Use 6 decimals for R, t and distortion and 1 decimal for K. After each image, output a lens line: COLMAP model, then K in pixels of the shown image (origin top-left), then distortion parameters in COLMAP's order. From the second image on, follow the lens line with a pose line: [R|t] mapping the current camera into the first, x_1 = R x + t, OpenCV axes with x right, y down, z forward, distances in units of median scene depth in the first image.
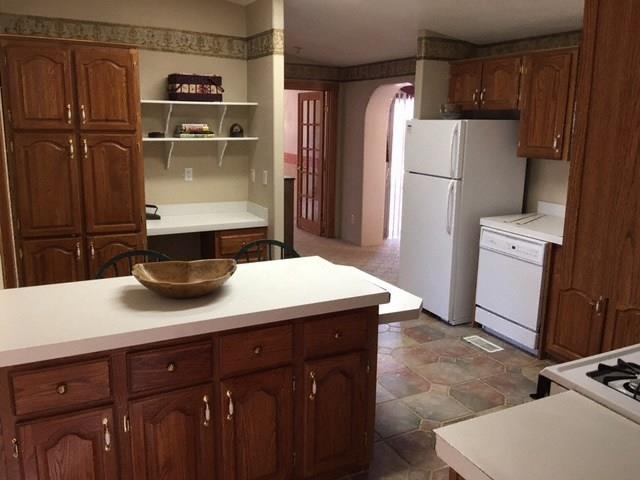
lens RADIAL K [[540.0, 0, 320.3], [0, 540.0, 239.3], [0, 0, 1]] dist [0.063281, -0.103204]
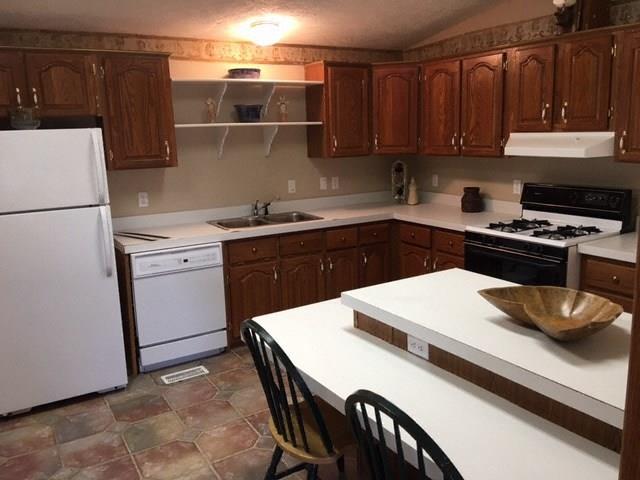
lens RADIAL K [[540.0, 0, 320.4], [0, 540.0, 238.8], [0, 0, 1]] dist [0.063281, -0.103204]
pose [[-0.084446, -0.208338, 0.974405, -0.564769], [0.241876, 0.944363, 0.222877, -0.171453], [-0.966626, 0.254506, -0.029356, 0.773507]]
